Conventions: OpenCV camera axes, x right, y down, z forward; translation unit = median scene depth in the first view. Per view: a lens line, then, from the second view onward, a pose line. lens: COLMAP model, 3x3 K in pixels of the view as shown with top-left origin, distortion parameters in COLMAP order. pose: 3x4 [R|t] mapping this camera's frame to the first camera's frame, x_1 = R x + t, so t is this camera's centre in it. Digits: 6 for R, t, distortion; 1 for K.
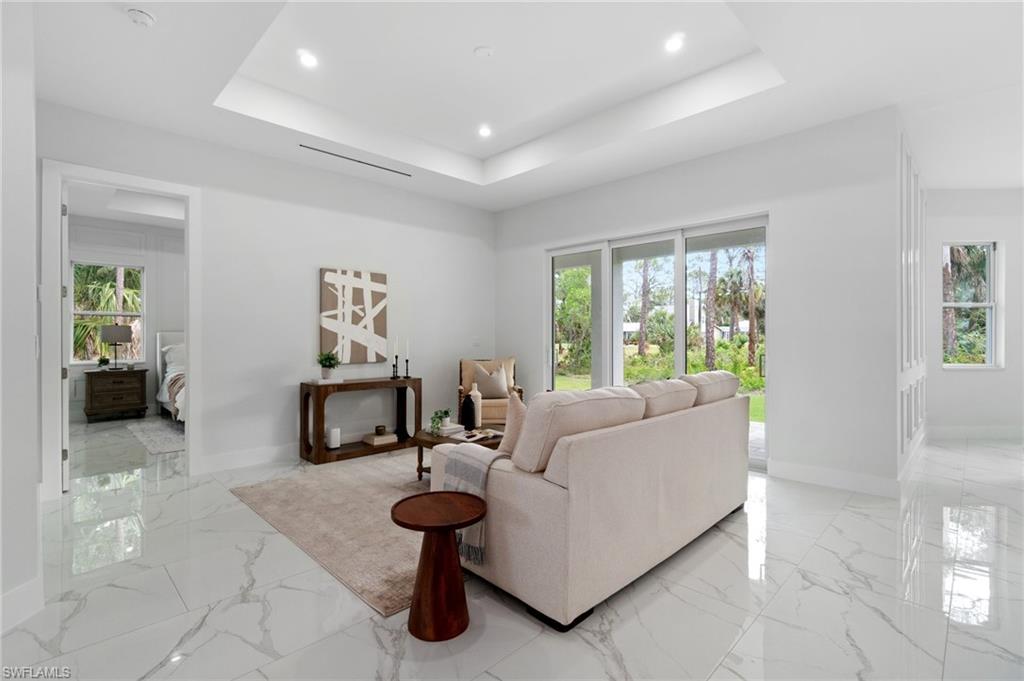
lens RADIAL K [[473.5, 0, 509.5], [0, 473.5, 334.3], [0, 0, 1]] dist [-0.004795, -0.000324]
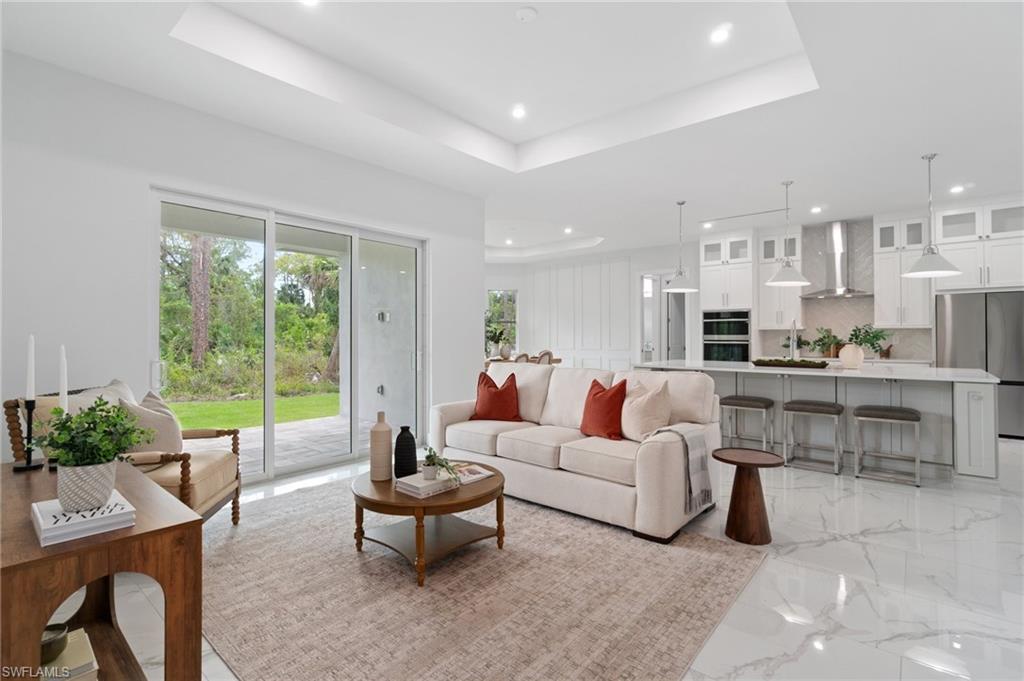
lens RADIAL K [[473.5, 0, 509.5], [0, 473.5, 334.3], [0, 0, 1]] dist [-0.004795, -0.000324]
pose [[-0.076394, 0.004956, 0.997065, -0.606422], [-0.002020, 0.999985, -0.005125, 0.001761], [-0.997076, -0.002406, -0.076383, 0.725795]]
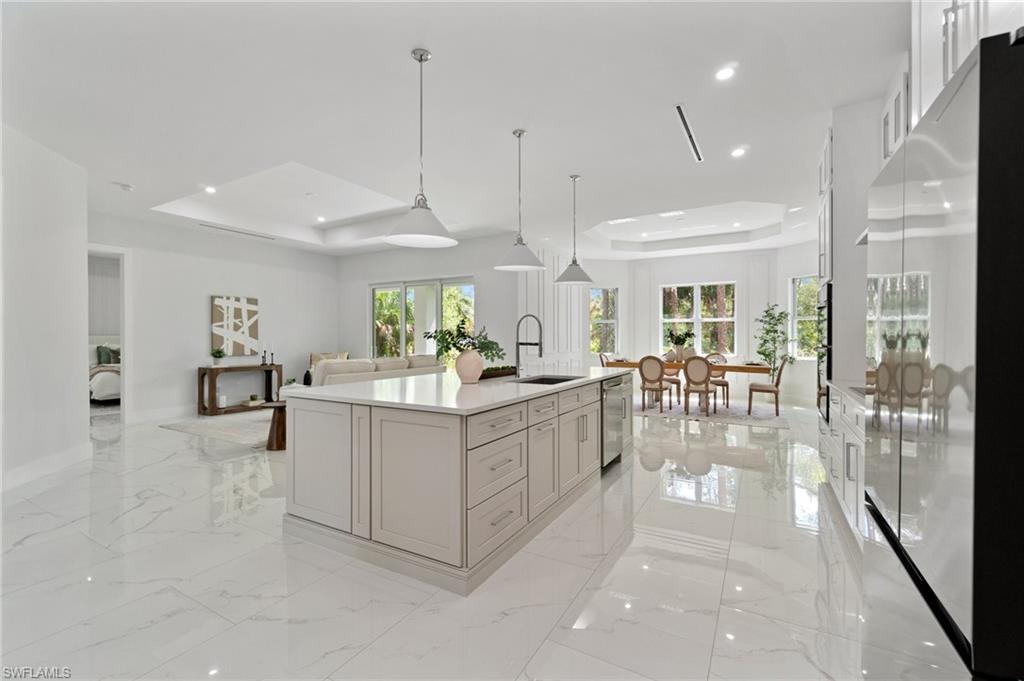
lens RADIAL K [[440.1, 0, 508.3], [0, 440.1, 337.9], [0, 0, 1]] dist [-0.002429, -0.000228]
pose [[0.966005, -0.001188, 0.258520, 0.175923], [0.000293, 0.999994, 0.003503, -0.002727], [-0.258523, -0.003308, 0.966000, -0.663556]]
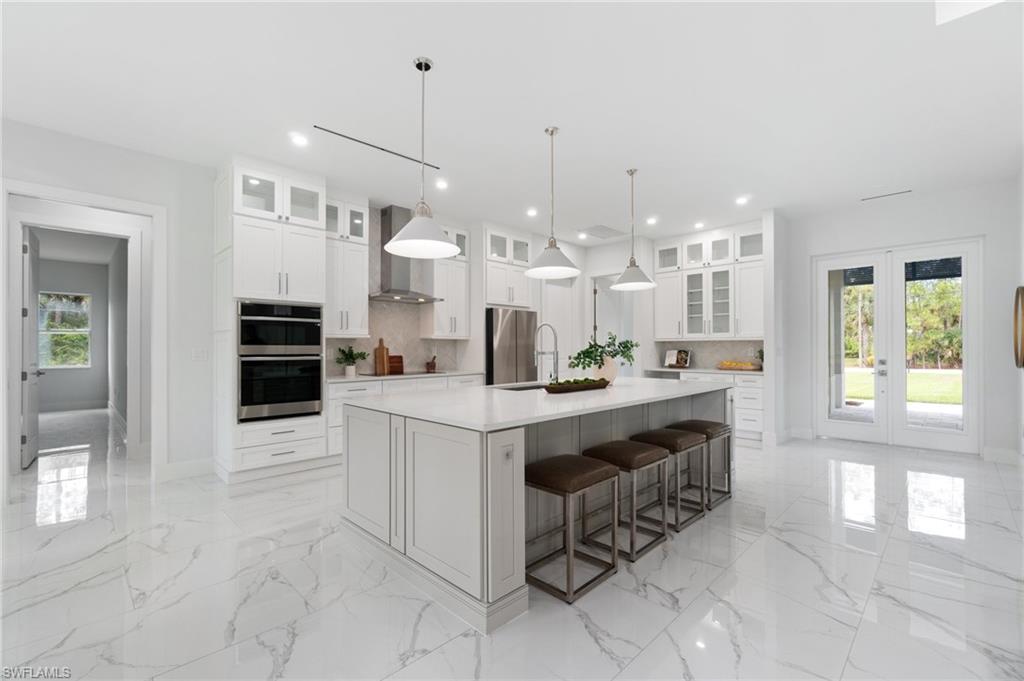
lens RADIAL K [[447.9, 0, 511.0], [0, 447.9, 343.2], [0, 0, 1]] dist [0.019489, 0.000113]
pose [[-0.999991, 0.002919, -0.003209, 0.453448], [0.002962, 0.999906, -0.013367, 0.002788], [0.003170, -0.013376, -0.999906, 0.744390]]
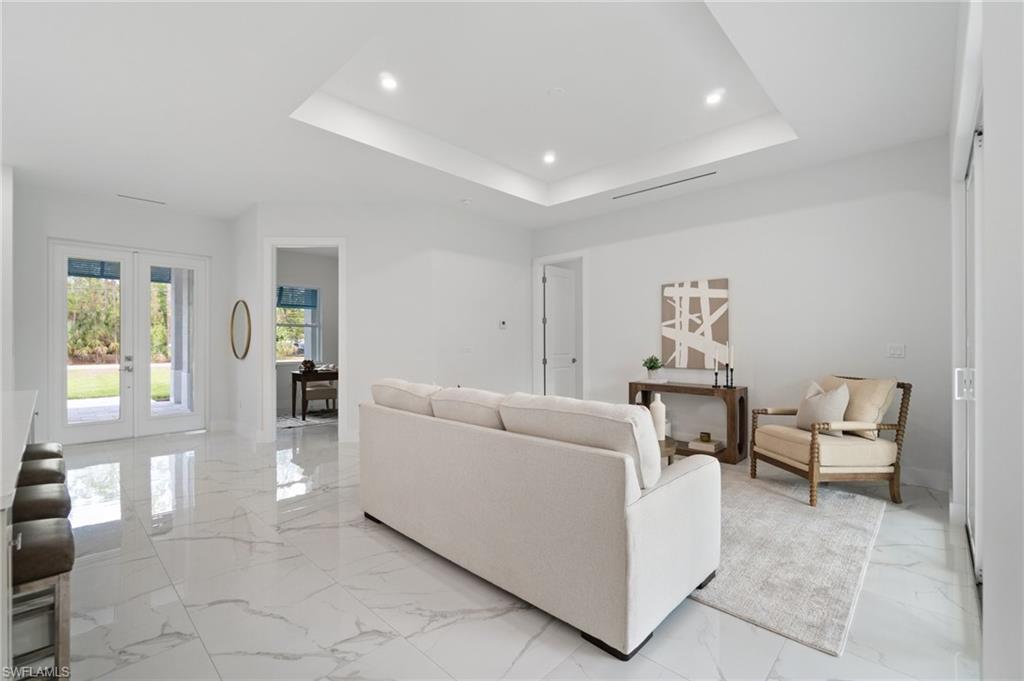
lens RADIAL K [[449.3, 0, 512.0], [0, 449.3, 340.5], [0, 0, 1]] dist [-0.002515, -0.000331]
pose [[0.018800, -0.002911, -0.999819, 0.679298], [0.004274, 0.999987, -0.002831, -0.000580], [0.999814, -0.004220, 0.018812, 0.582070]]
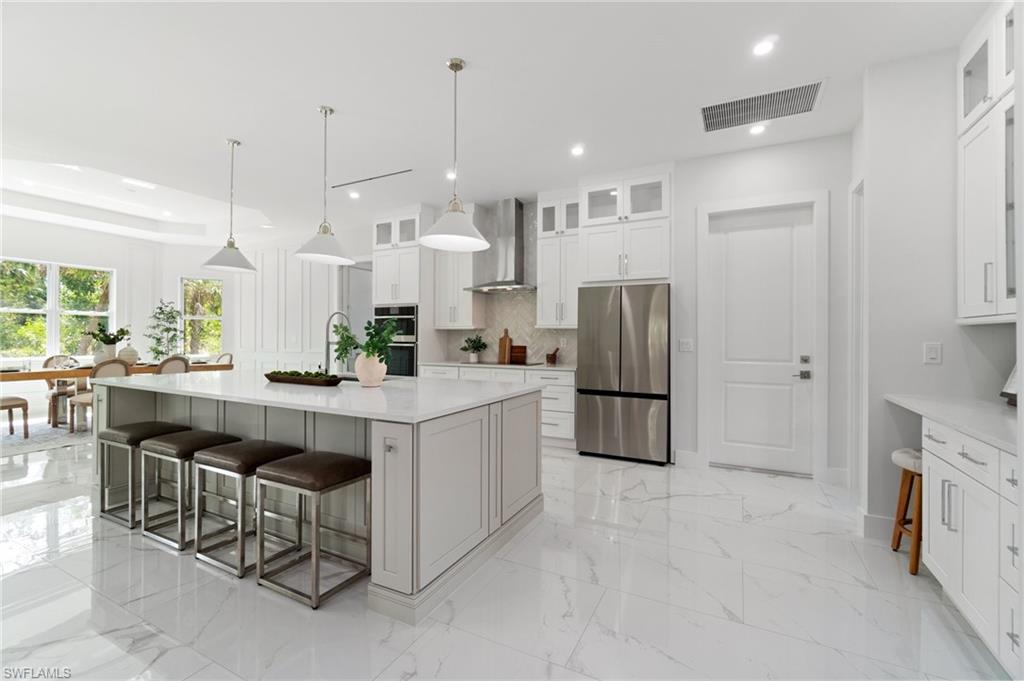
lens RADIAL K [[440.1, 0, 508.3], [0, 440.1, 337.9], [0, 0, 1]] dist [-0.002429, -0.000228]
pose [[-0.300333, -0.001556, 0.953833, -0.324086], [-0.009569, 0.999953, -0.001382, -0.000032], [-0.953786, -0.009543, -0.300334, -0.031191]]
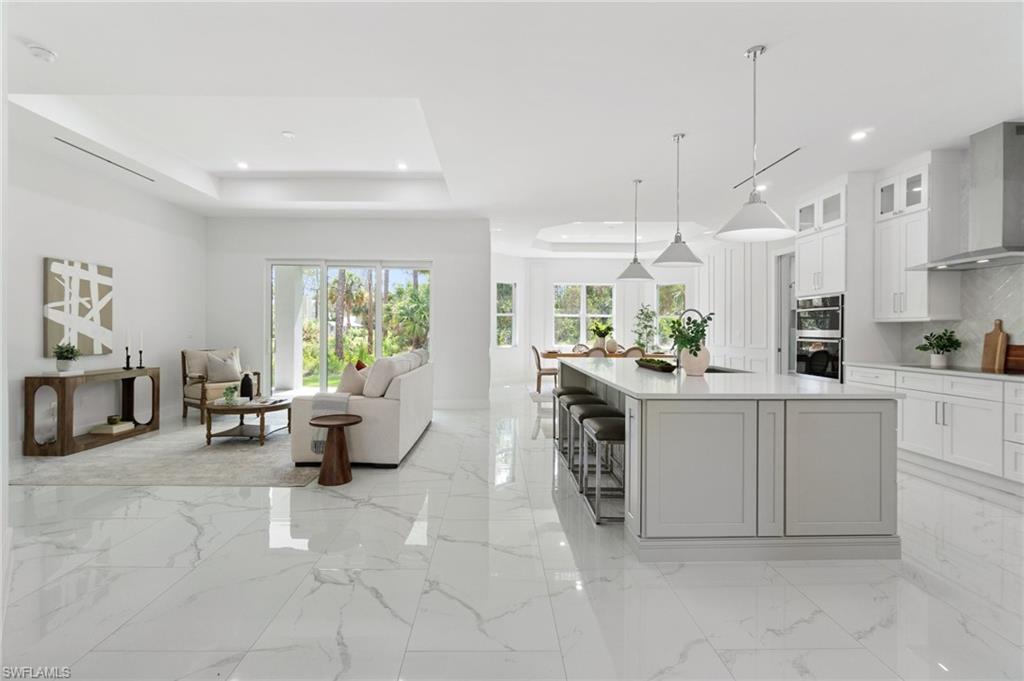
lens RADIAL K [[442.8, 0, 502.7], [0, 442.8, 330.5], [0, 0, 1]] dist [-0.002787, -0.000045]
pose [[0.695090, 0.004531, 0.718909, -0.382013], [-0.008264, 0.999964, 0.001688, -0.000367], [-0.718876, -0.007114, 0.695102, -0.283243]]
